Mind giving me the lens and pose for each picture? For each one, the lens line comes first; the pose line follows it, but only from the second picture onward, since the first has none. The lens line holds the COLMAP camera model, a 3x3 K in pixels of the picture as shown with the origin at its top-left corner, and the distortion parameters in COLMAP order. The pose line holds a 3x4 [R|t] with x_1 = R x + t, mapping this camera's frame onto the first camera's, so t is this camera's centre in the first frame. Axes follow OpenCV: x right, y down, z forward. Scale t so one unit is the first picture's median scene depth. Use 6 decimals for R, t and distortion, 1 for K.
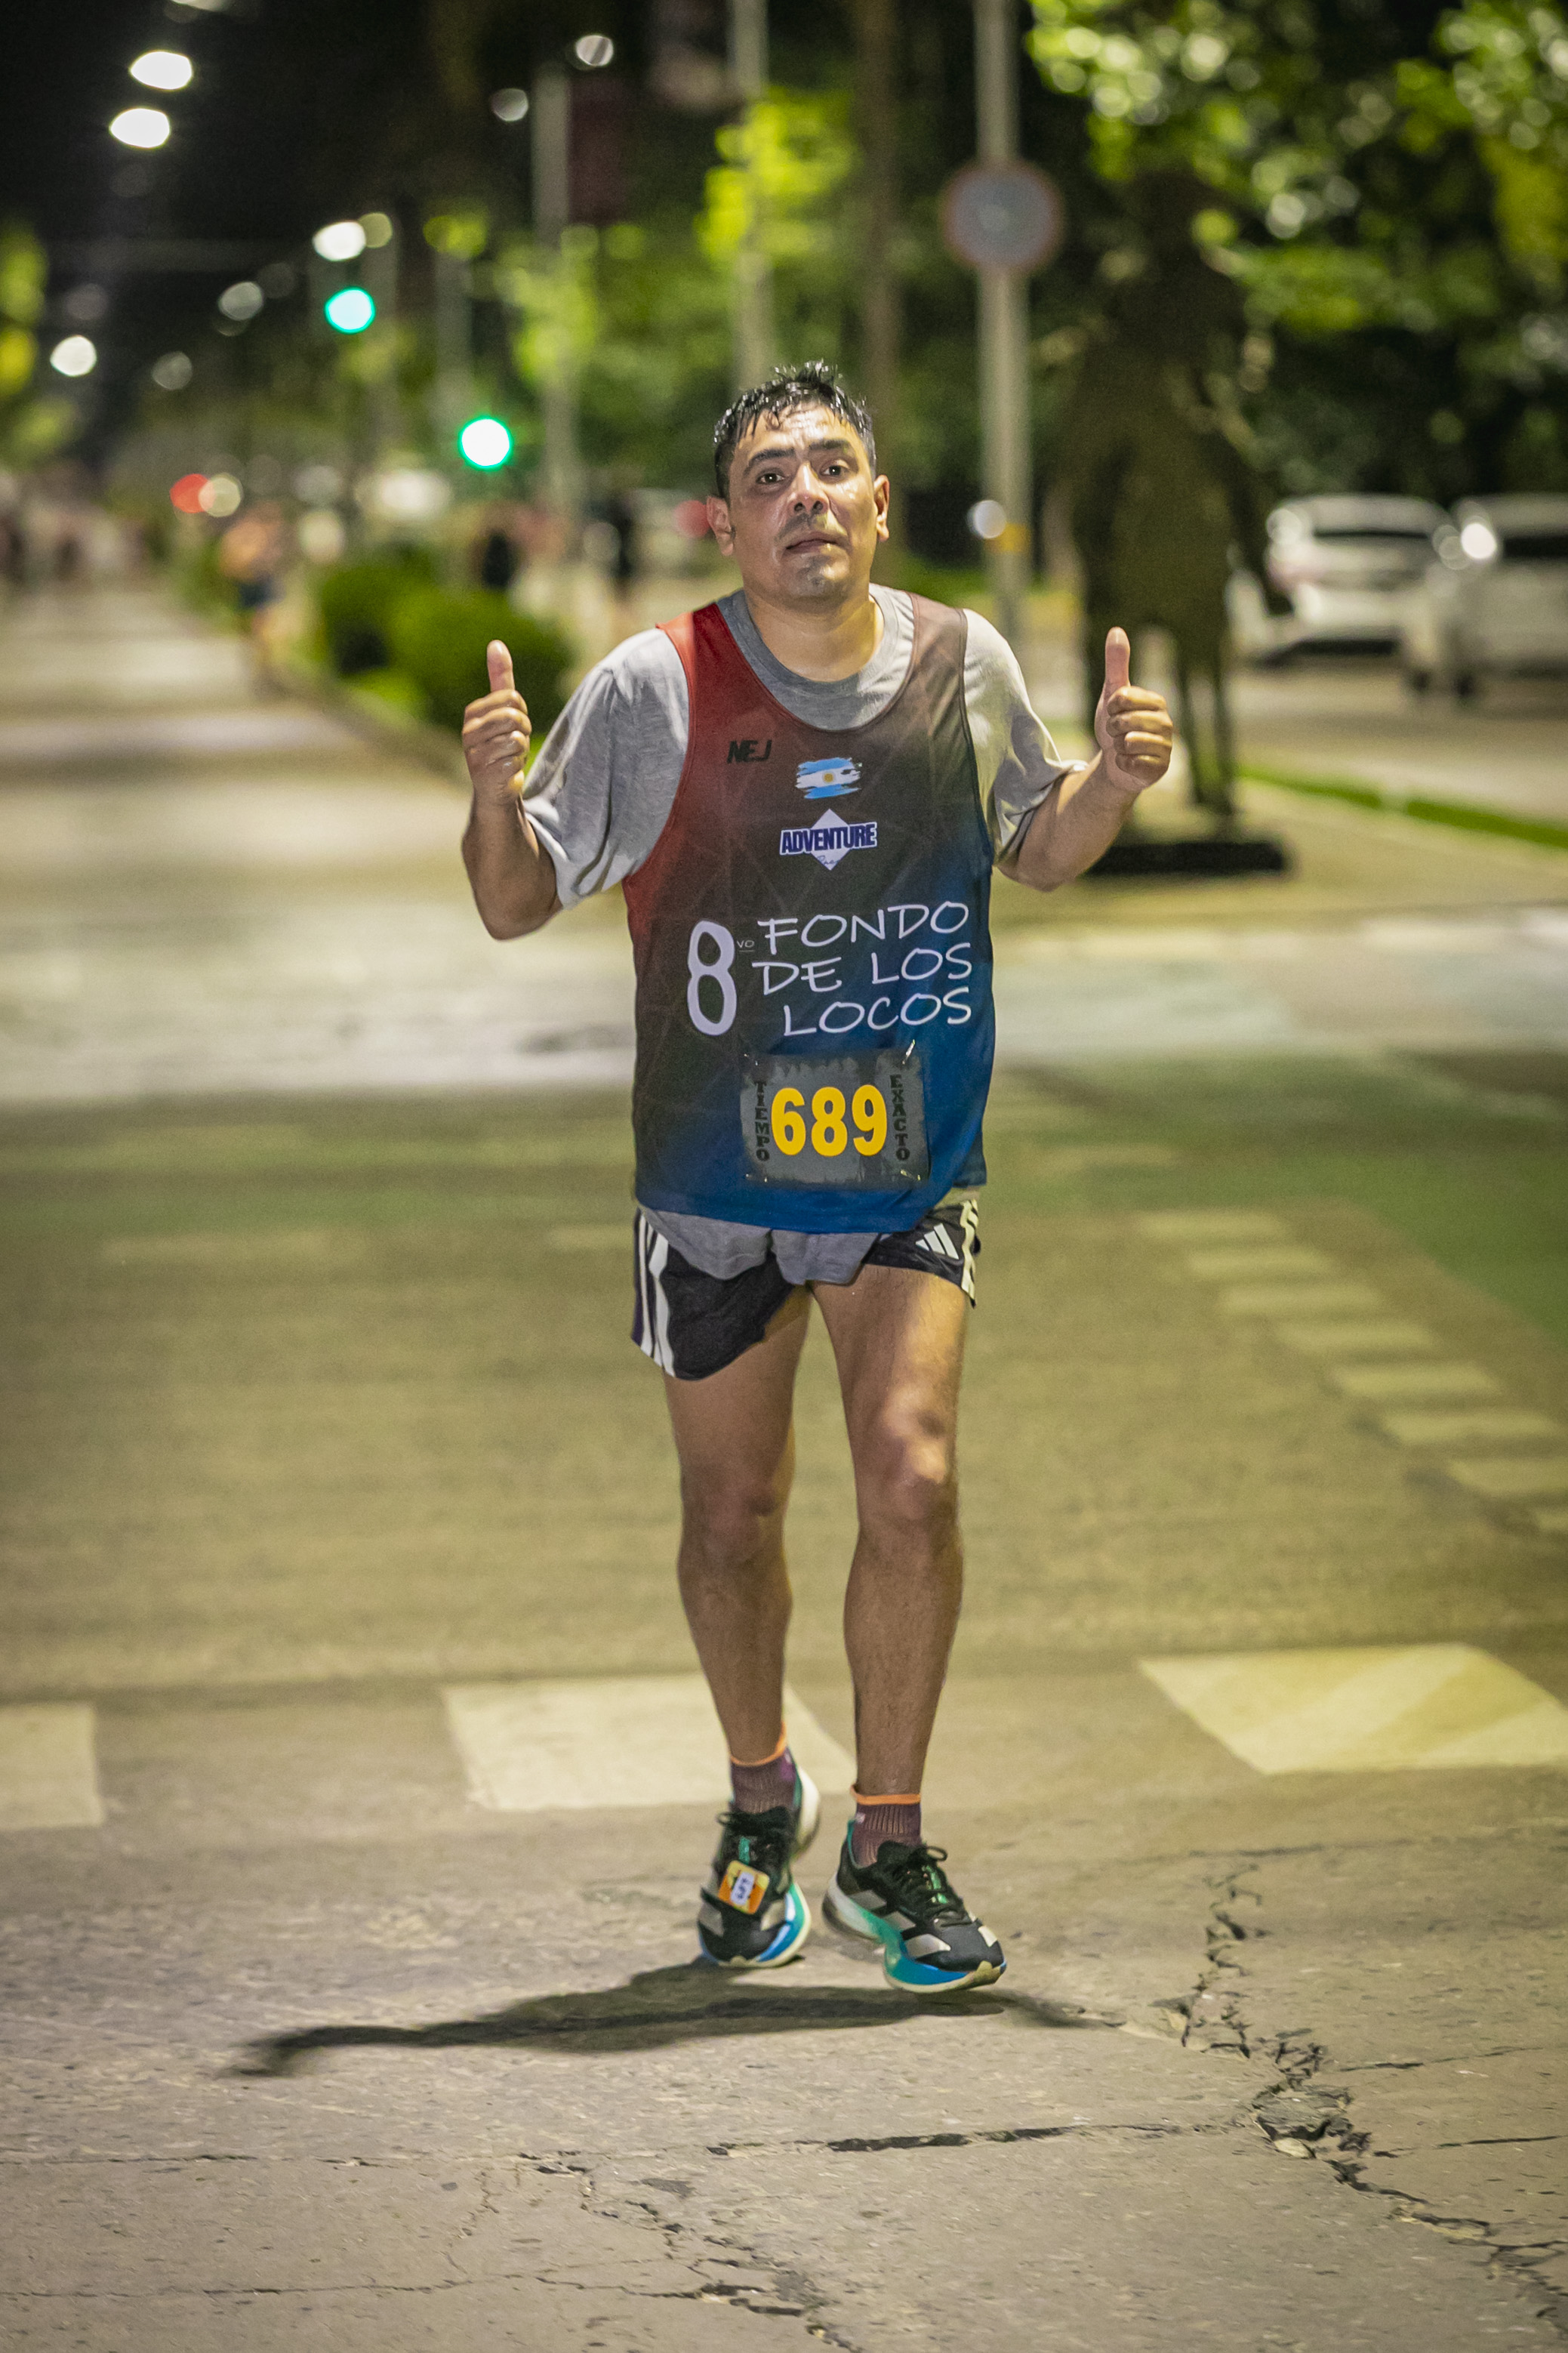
lens RADIAL K [[11802.4, 0, 727.8], [0, 11802.4, 1178.7], [0, 0, 1]] dist [-0.855996, -2.359937]
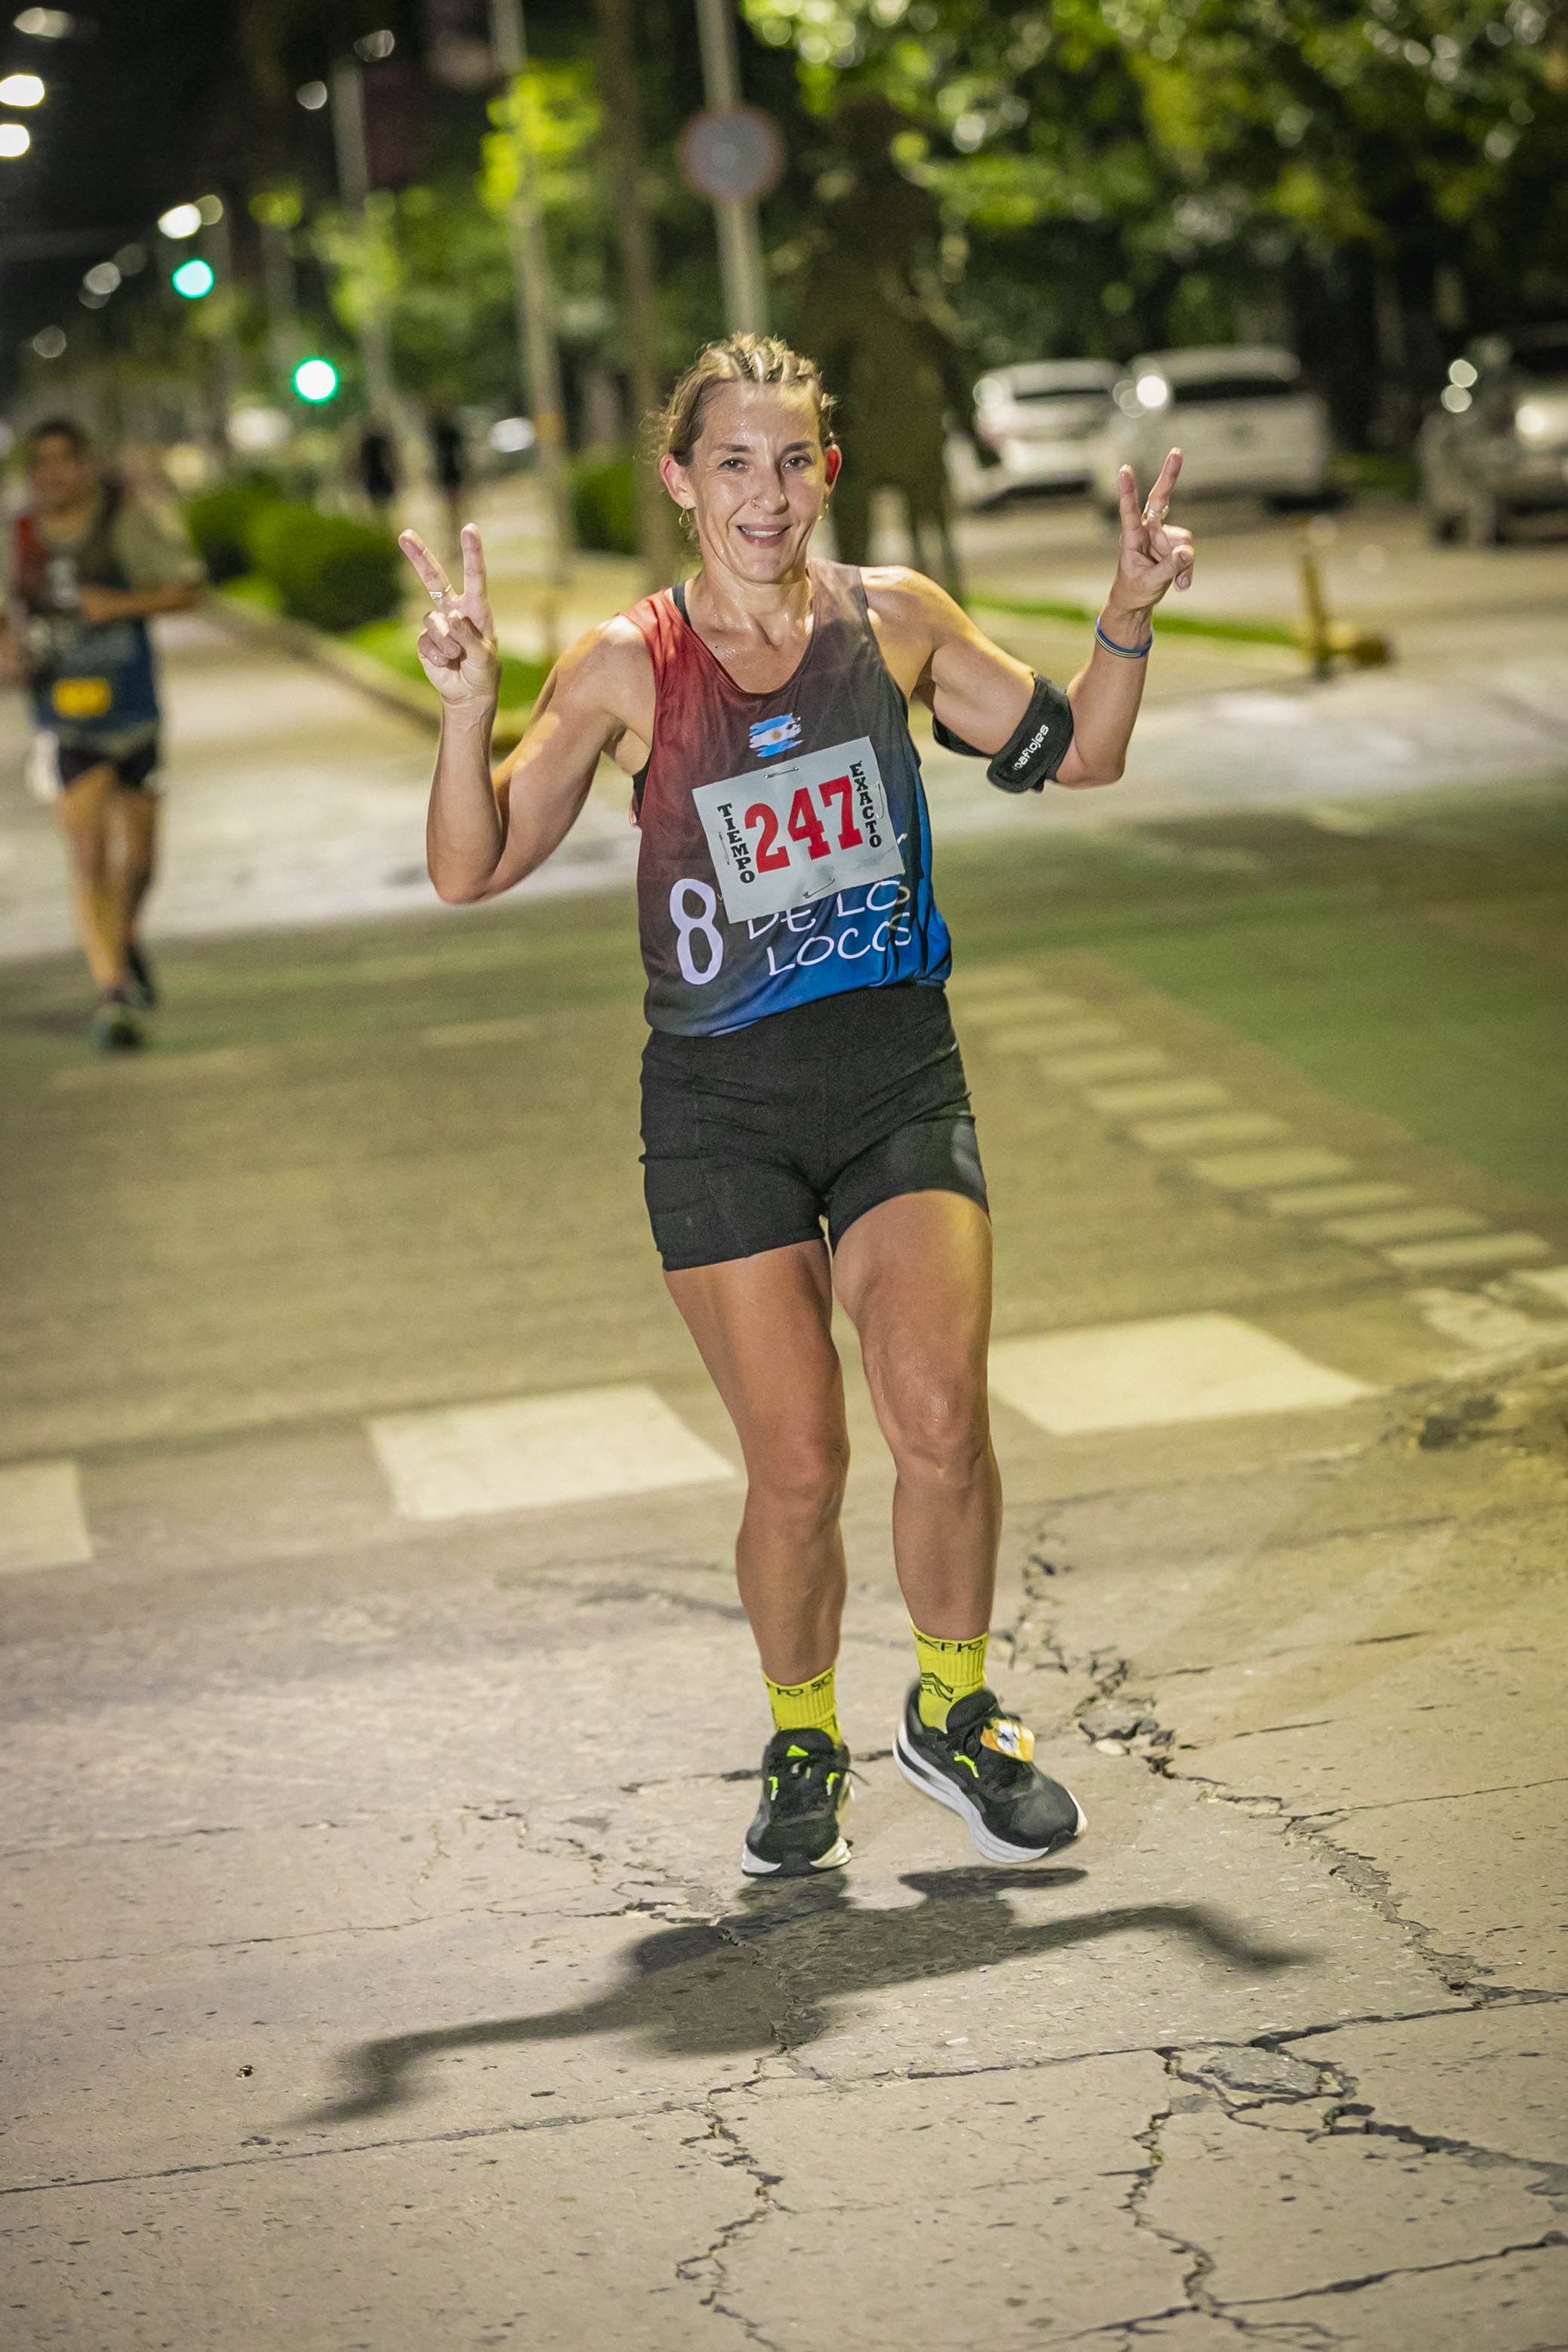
lens RADIAL K [[9856.0, 0, 784.0], [0, 9856.0, 1176.0], [0, 0, 1]] dist [-0.473953, 0.048477]
pose [[0.996289, -0.083695, 0.020090, -0.000018], [0.083251, 0.996286, 0.021999, 0.000174], [-0.021857, -0.020245, 0.999556, 0.002968]]
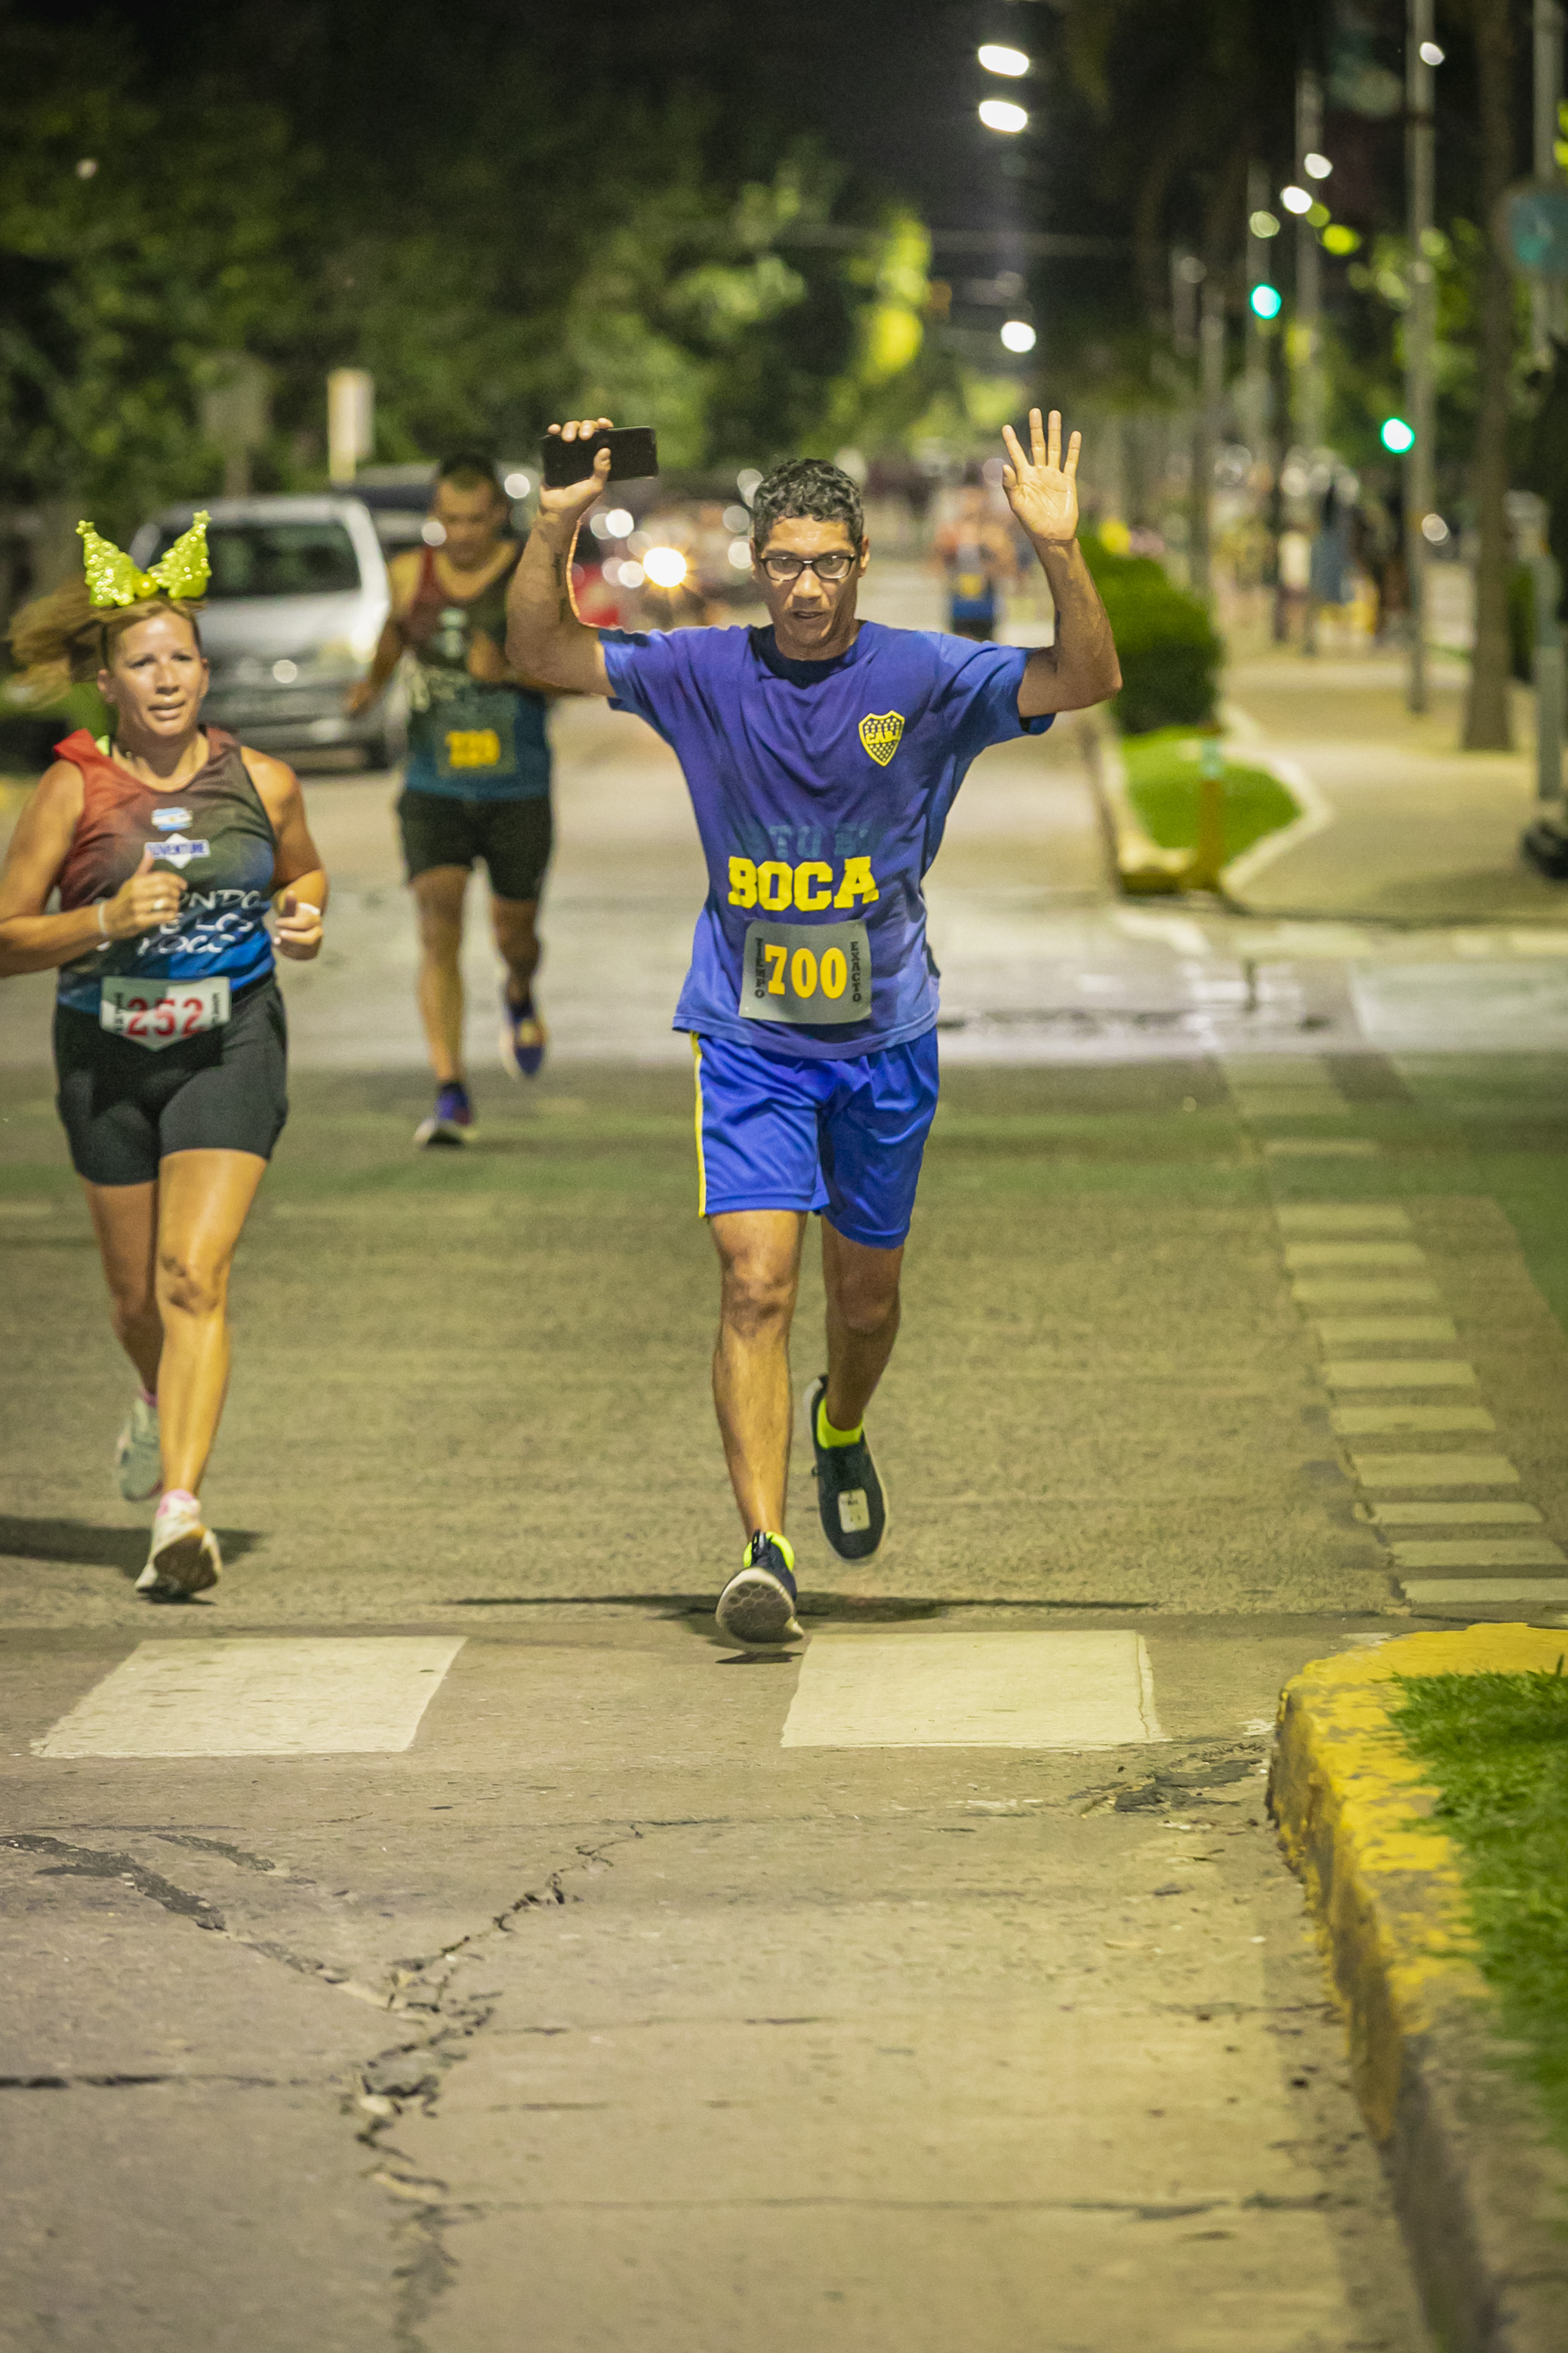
lens RADIAL K [[11656.4, 0, 1103.0], [0, 11656.4, 1174.1], [0, 0, 1]] dist [-0.228041, -14.294280]
pose [[0.995922, 0.025160, -0.086644, 0.179258], [-0.025007, 0.999683, 0.002853, -0.003558], [0.086689, -0.000674, 0.996235, -0.014658]]
